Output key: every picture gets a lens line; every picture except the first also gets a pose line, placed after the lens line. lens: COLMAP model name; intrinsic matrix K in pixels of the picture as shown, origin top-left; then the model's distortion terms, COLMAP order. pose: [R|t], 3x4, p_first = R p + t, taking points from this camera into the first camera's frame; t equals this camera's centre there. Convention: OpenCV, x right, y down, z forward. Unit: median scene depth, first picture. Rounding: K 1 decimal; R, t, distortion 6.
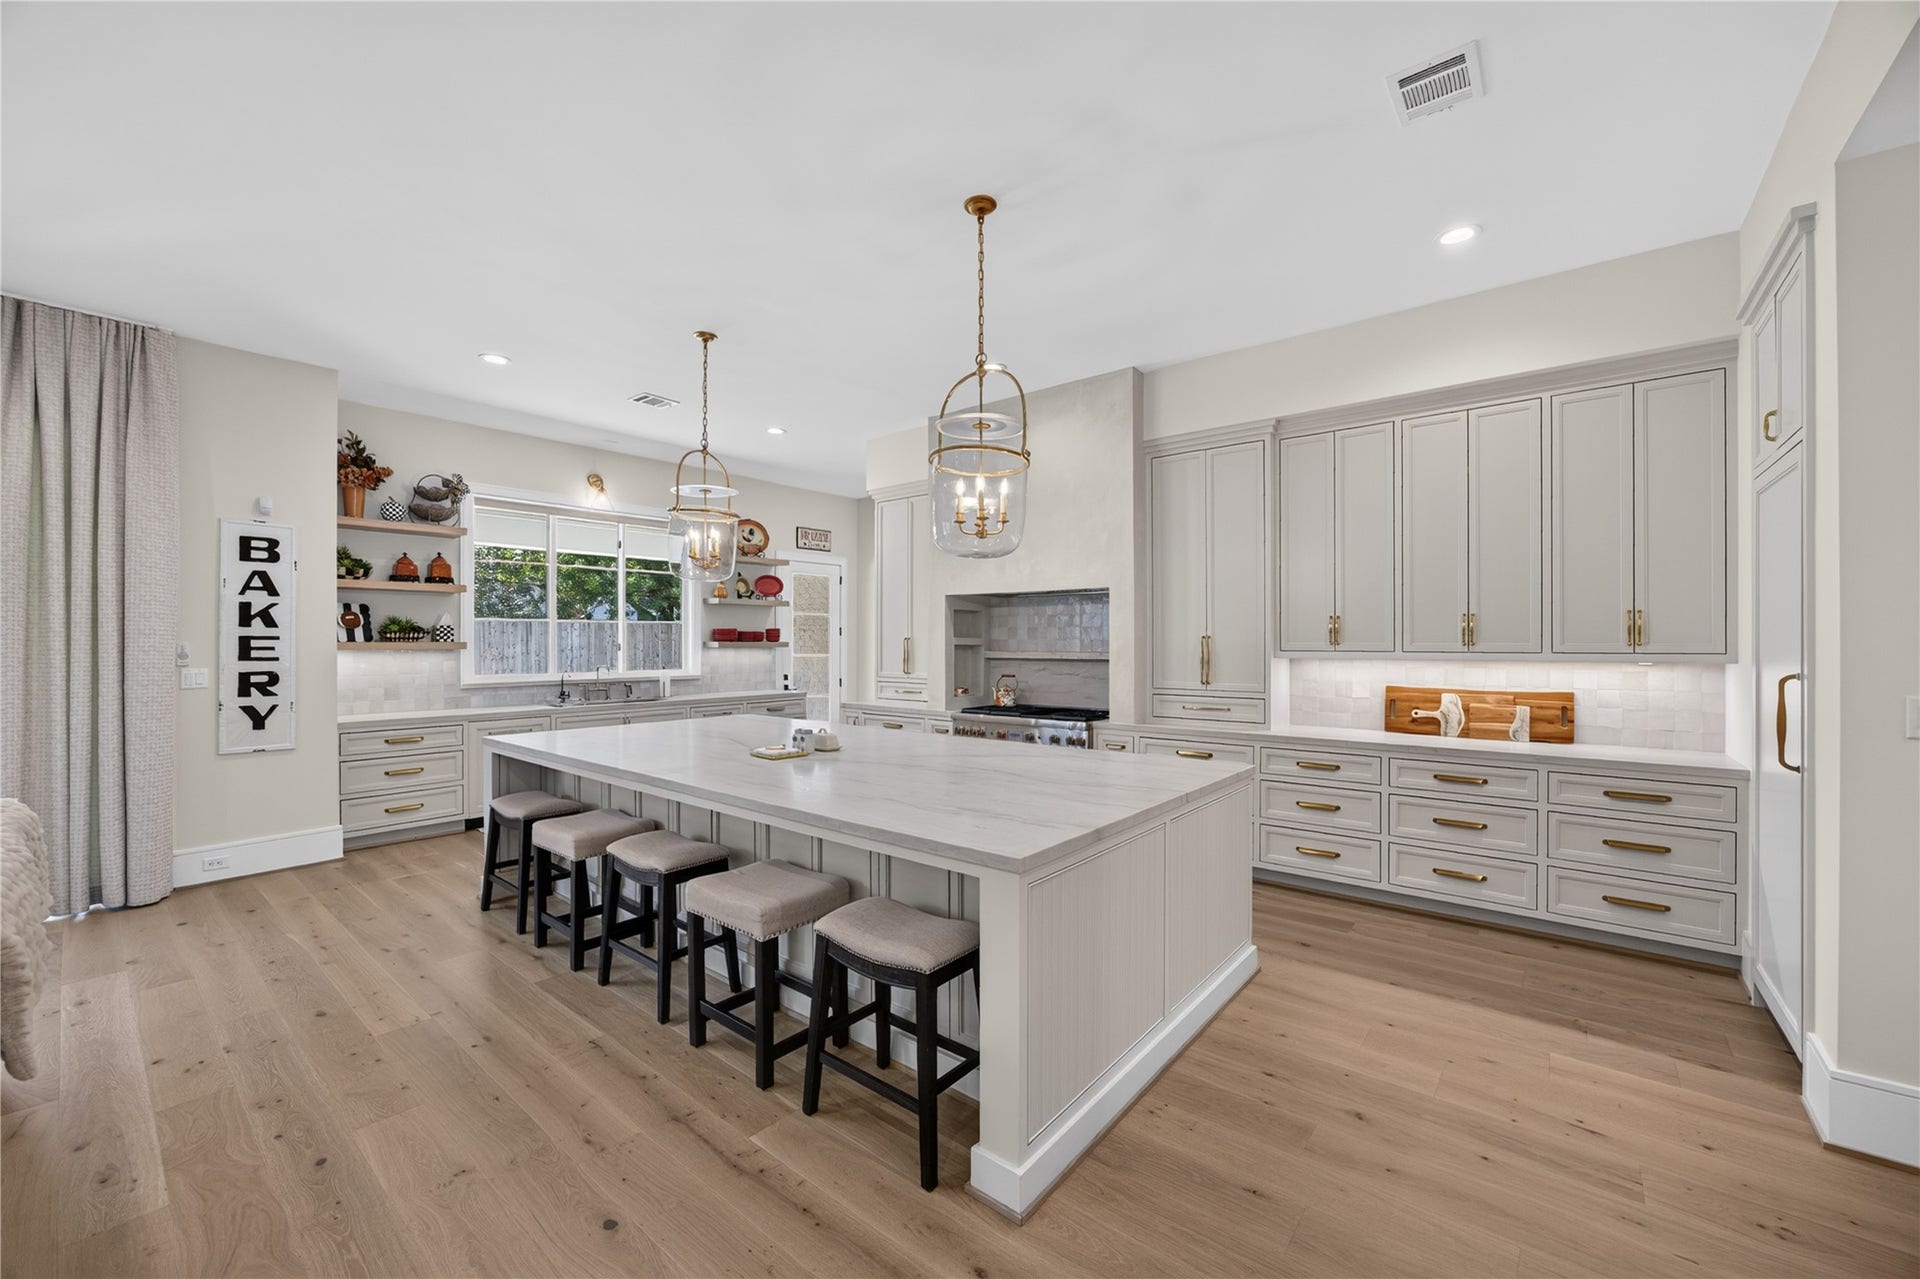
lens RADIAL K [[742.7, 0, 956.5], [0, 742.7, 644.3], [0, 0, 1]] dist [-0.005252, 0.000901]
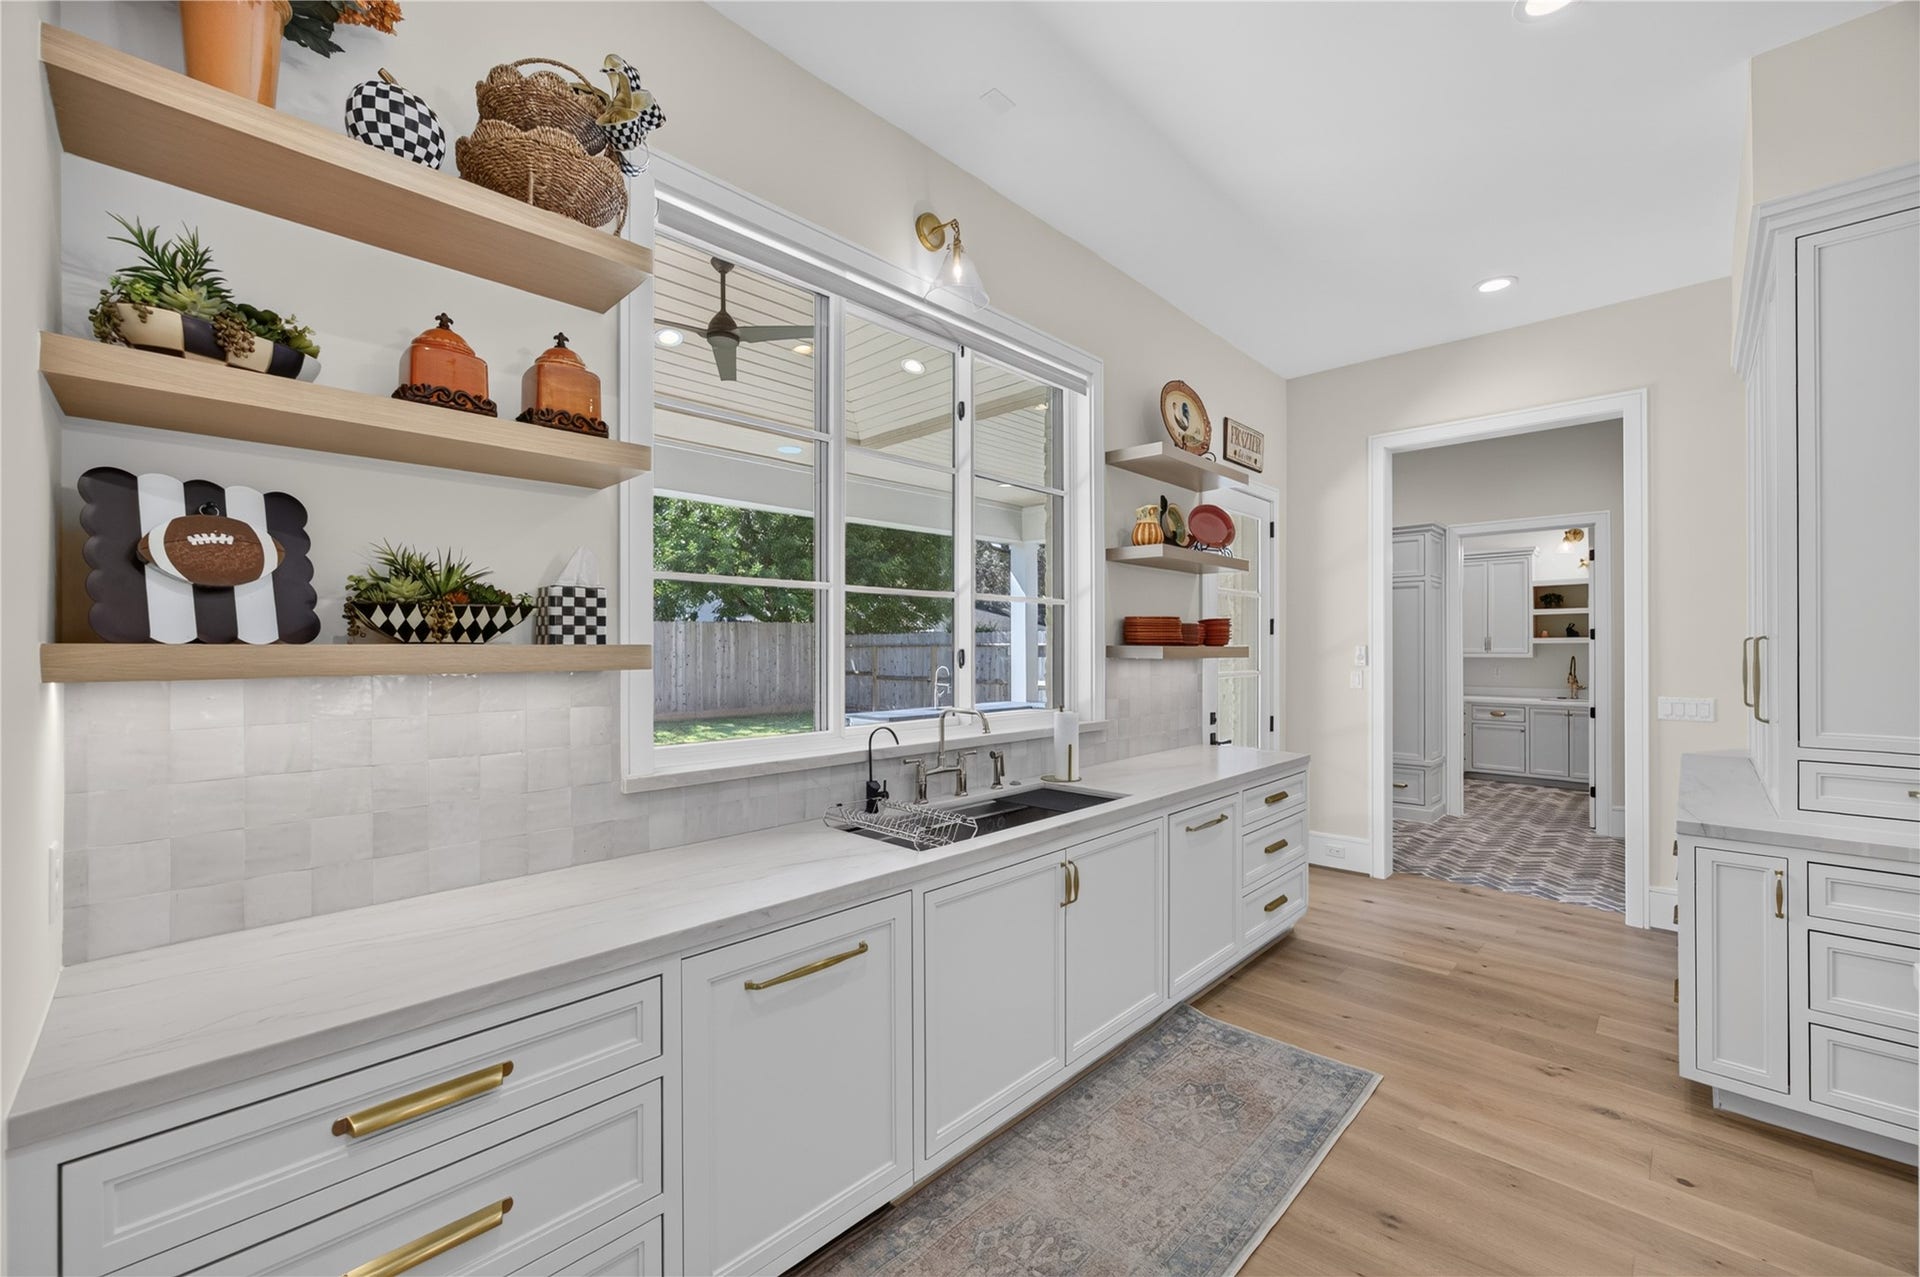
lens RADIAL K [[742.7, 0, 967.4], [0, 742.7, 646.5], [0, 0, 1]] dist [-0.005252, 0.000901]
pose [[0.997935, 0.000162, -0.064232, -0.623011], [-0.000516, 0.999985, -0.005501, -0.001111], [0.064230, 0.005523, 0.997920, 0.862459]]
